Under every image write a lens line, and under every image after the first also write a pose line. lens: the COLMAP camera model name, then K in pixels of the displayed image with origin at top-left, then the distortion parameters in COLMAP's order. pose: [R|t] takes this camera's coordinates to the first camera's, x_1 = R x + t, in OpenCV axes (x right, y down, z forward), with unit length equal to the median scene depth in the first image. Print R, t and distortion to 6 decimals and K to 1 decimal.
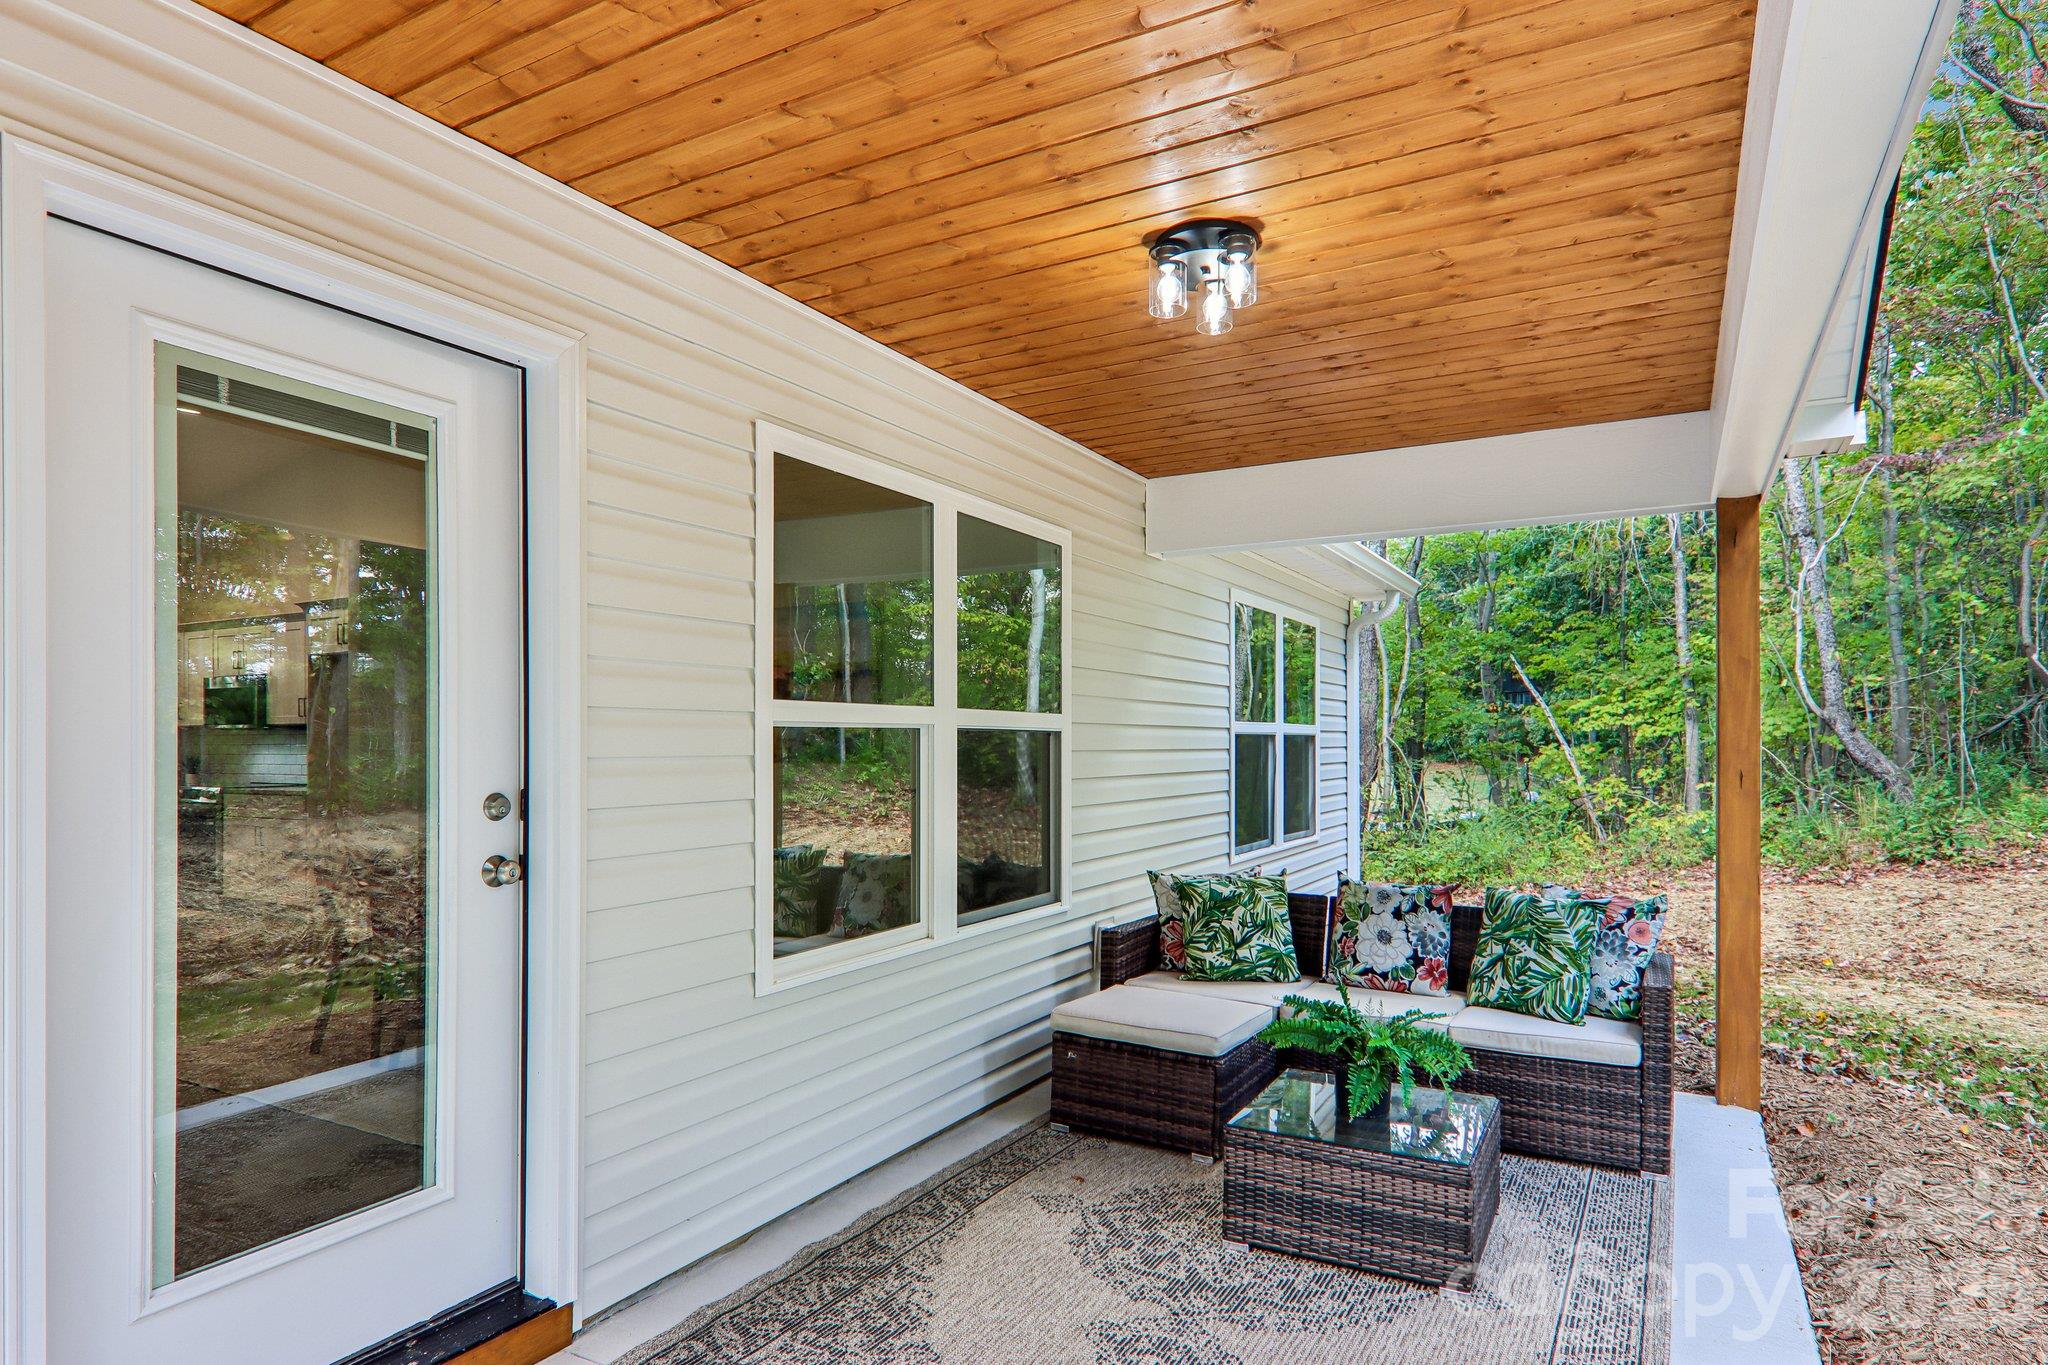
lens RADIAL K [[1152.7, 0, 1019.6], [0, 1152.7, 741.1], [0, 0, 1]] dist [-0.000858, -0.001953]
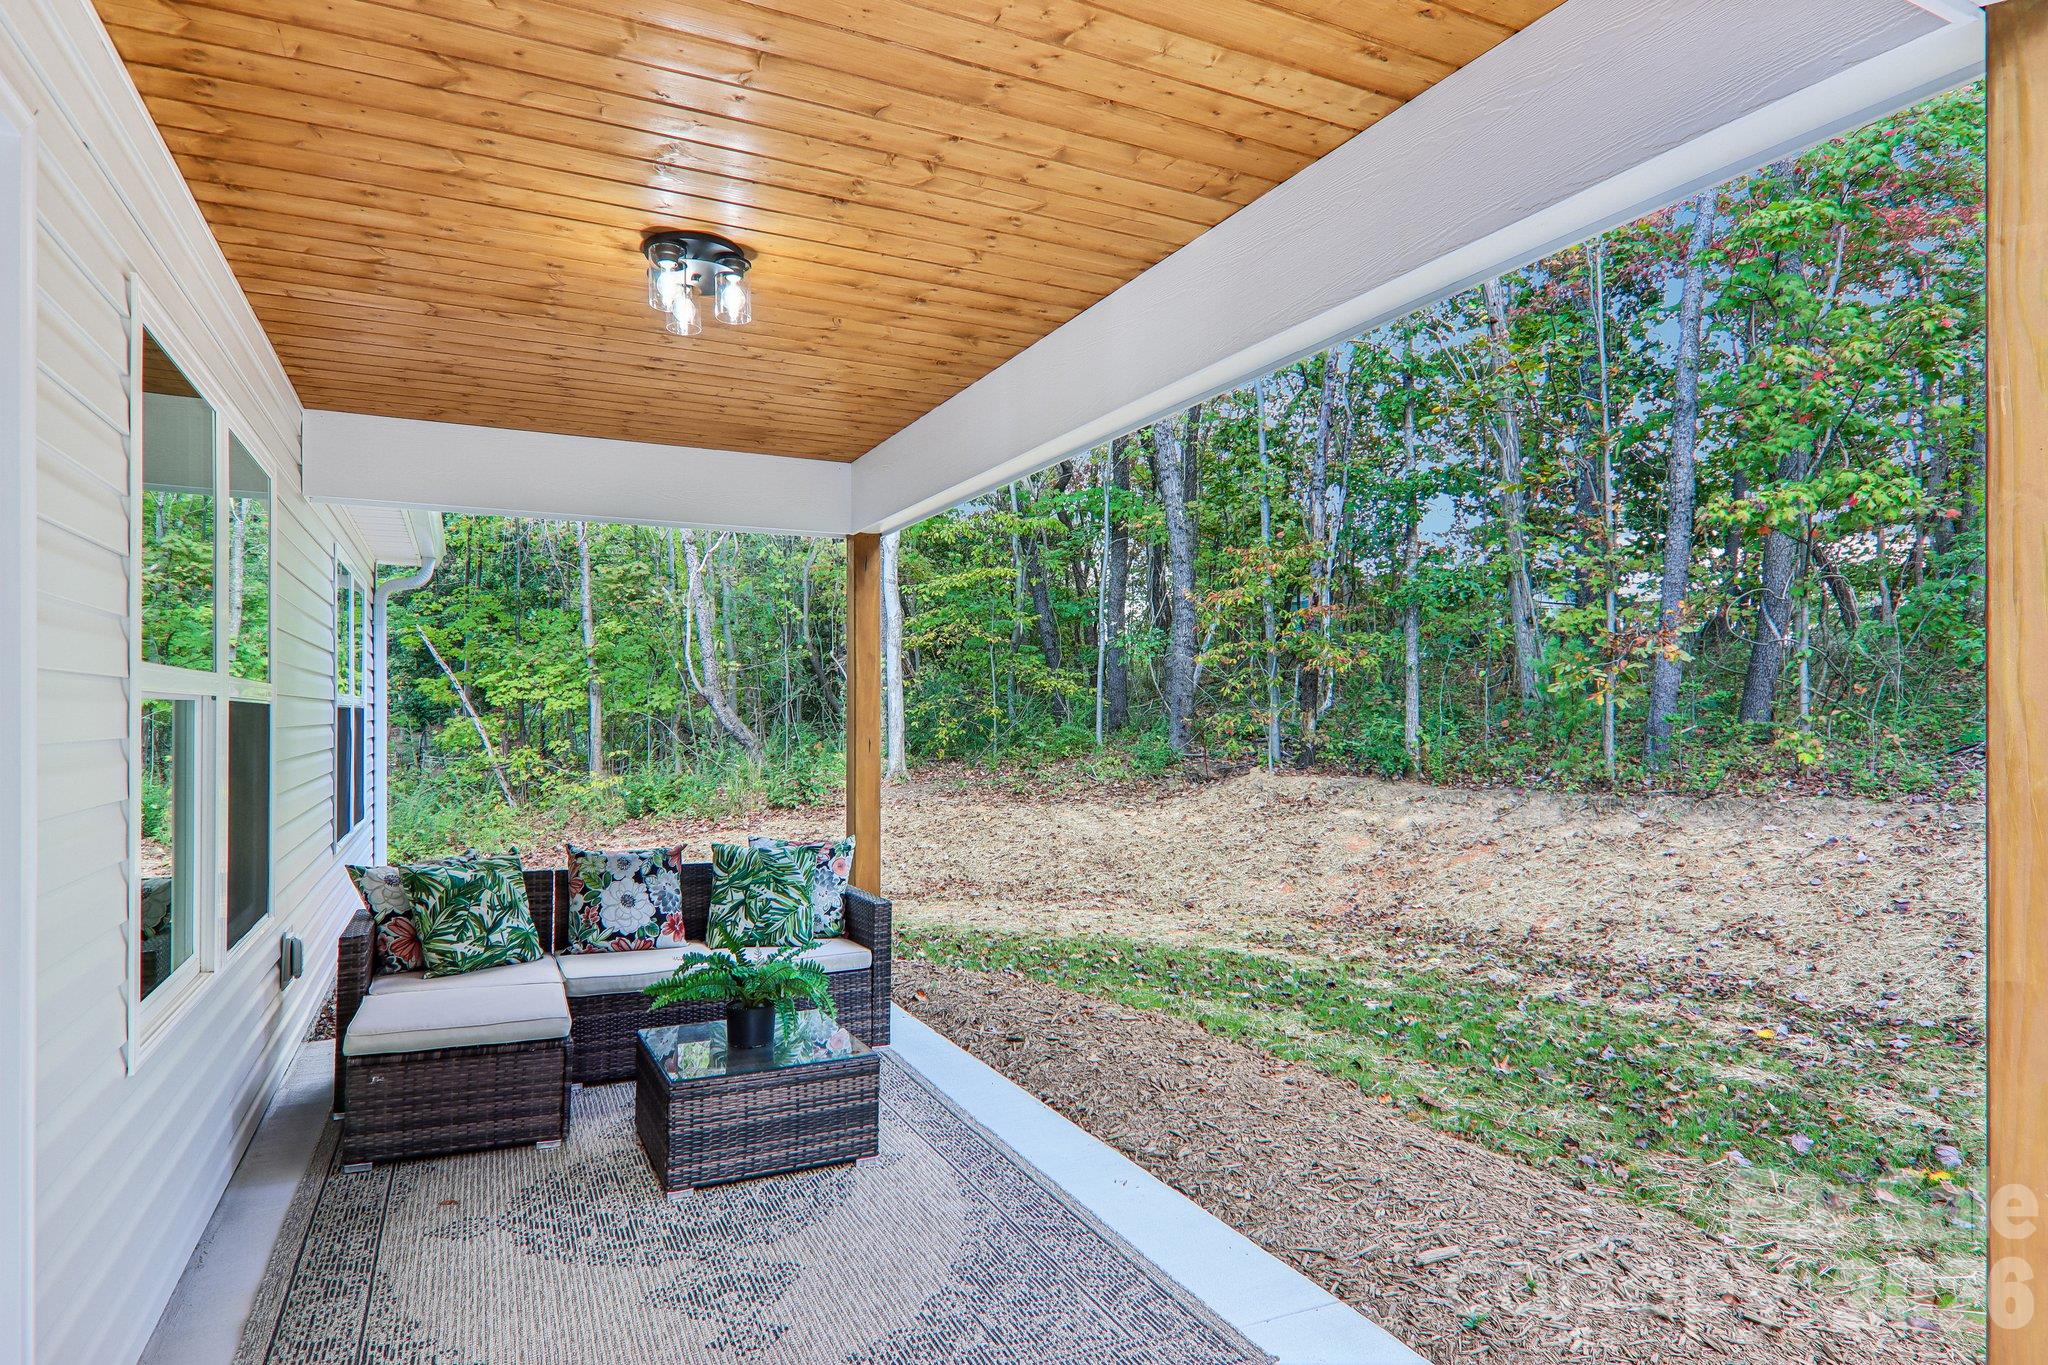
lens RADIAL K [[1150.3, 0, 1027.9], [0, 1150.3, 705.2], [0, 0, 1]] dist [0.002956, -0.000493]
pose [[0.569719, 0.006755, 0.821812, -0.355571], [-0.001090, 0.999972, -0.007464, -0.003084], [-0.821839, 0.003357, 0.569710, 0.092886]]
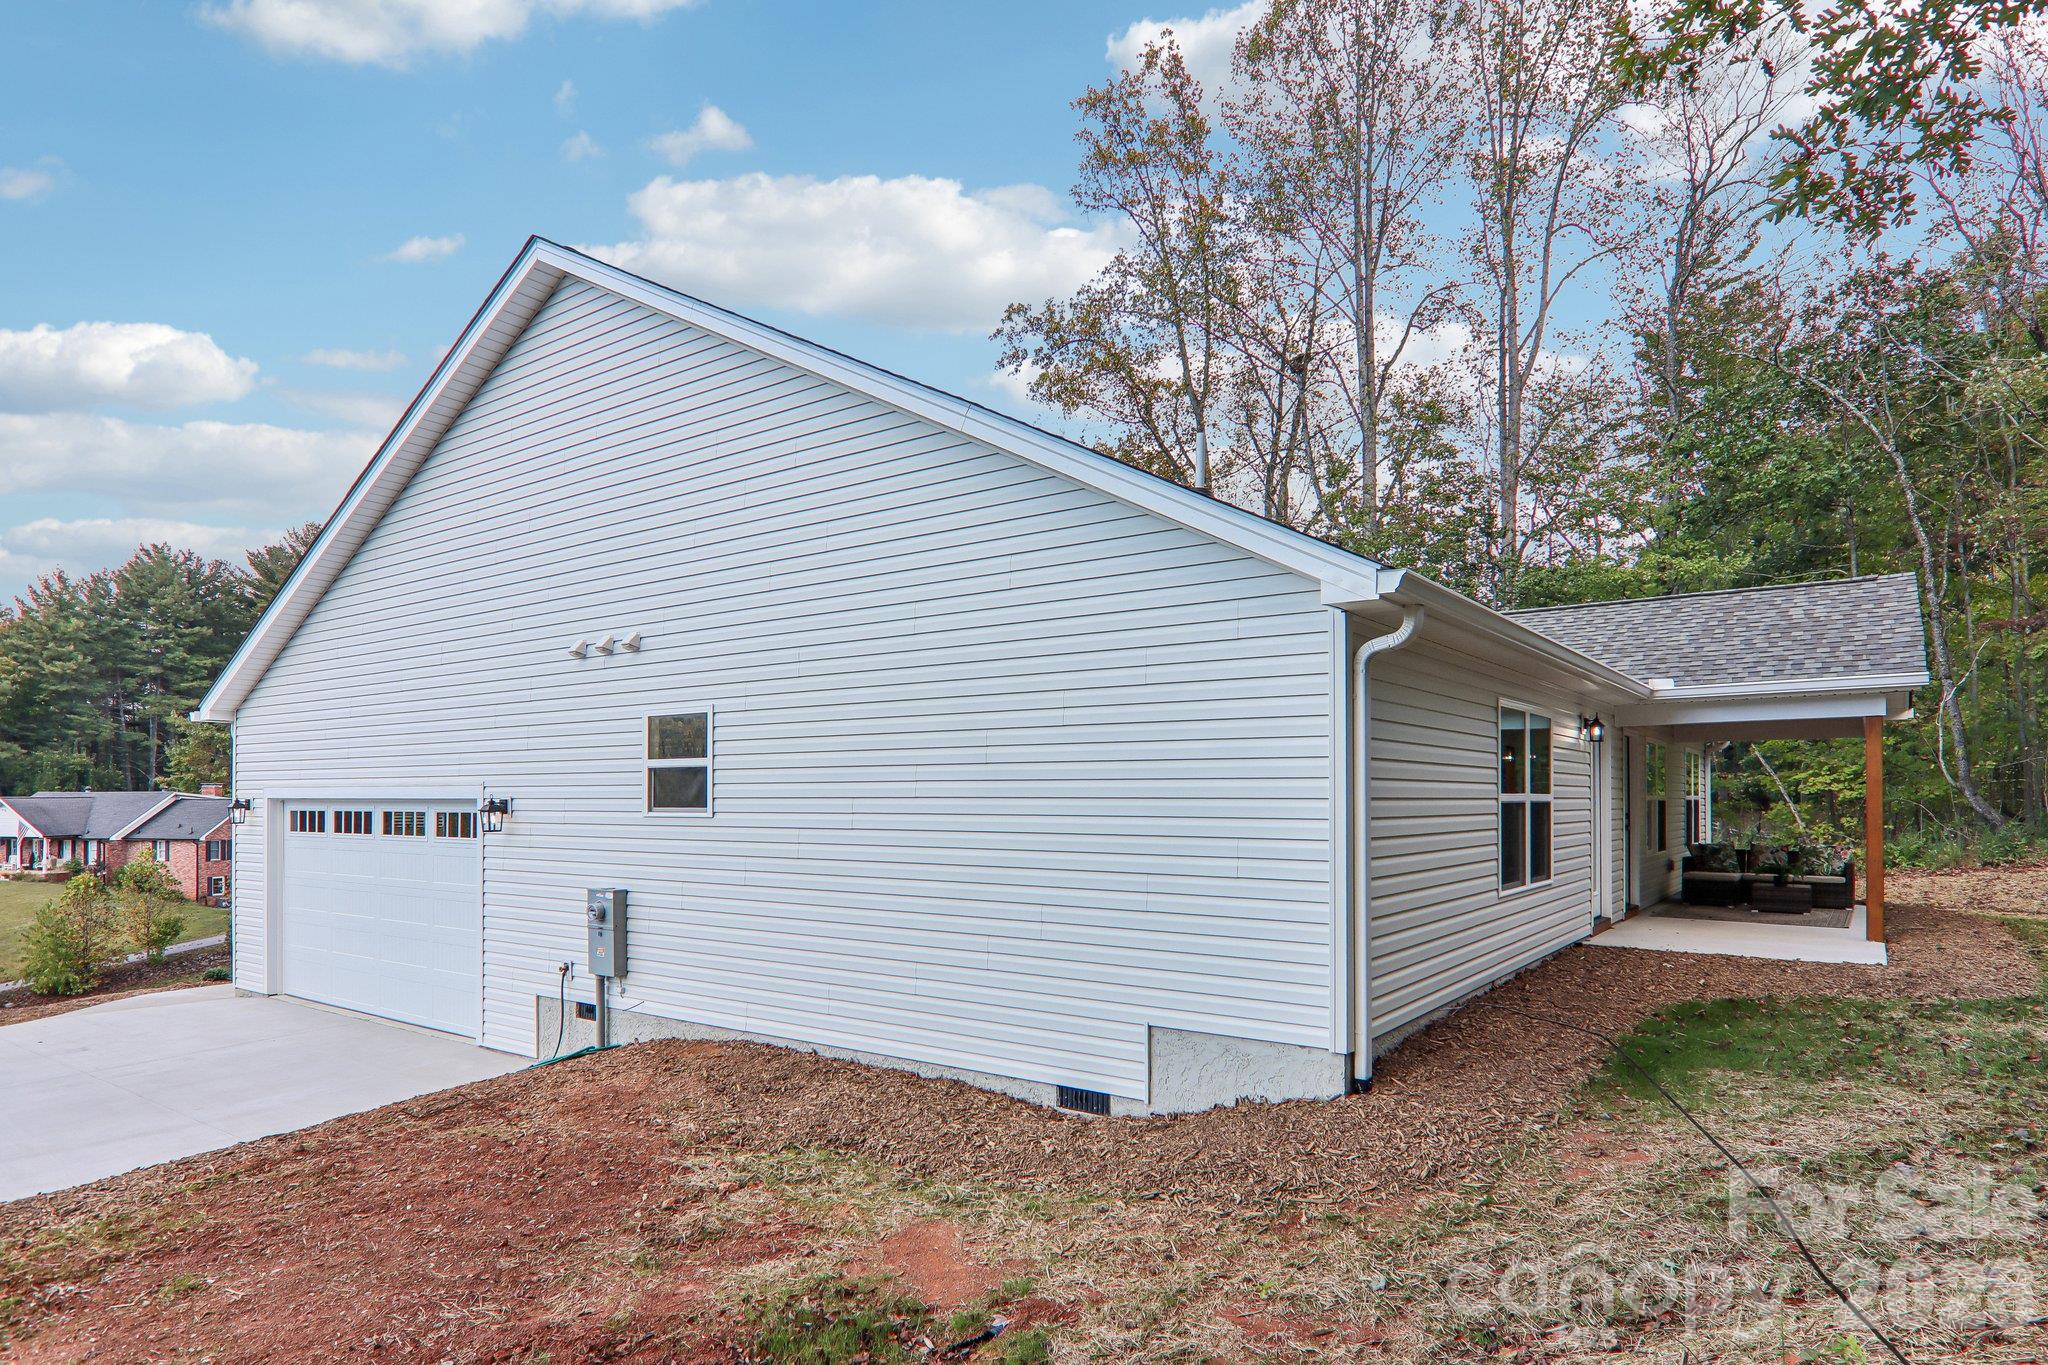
lens RADIAL K [[1168.2, 0, 1030.7], [0, 1168.2, 772.9], [0, 0, 1]] dist [-0.004919, -0.001243]
pose [[0.993648, -0.000504, -0.112535, -1.580379], [-0.001542, 0.999835, -0.018097, -0.028862], [0.112526, 0.018156, 0.993483, -2.911423]]
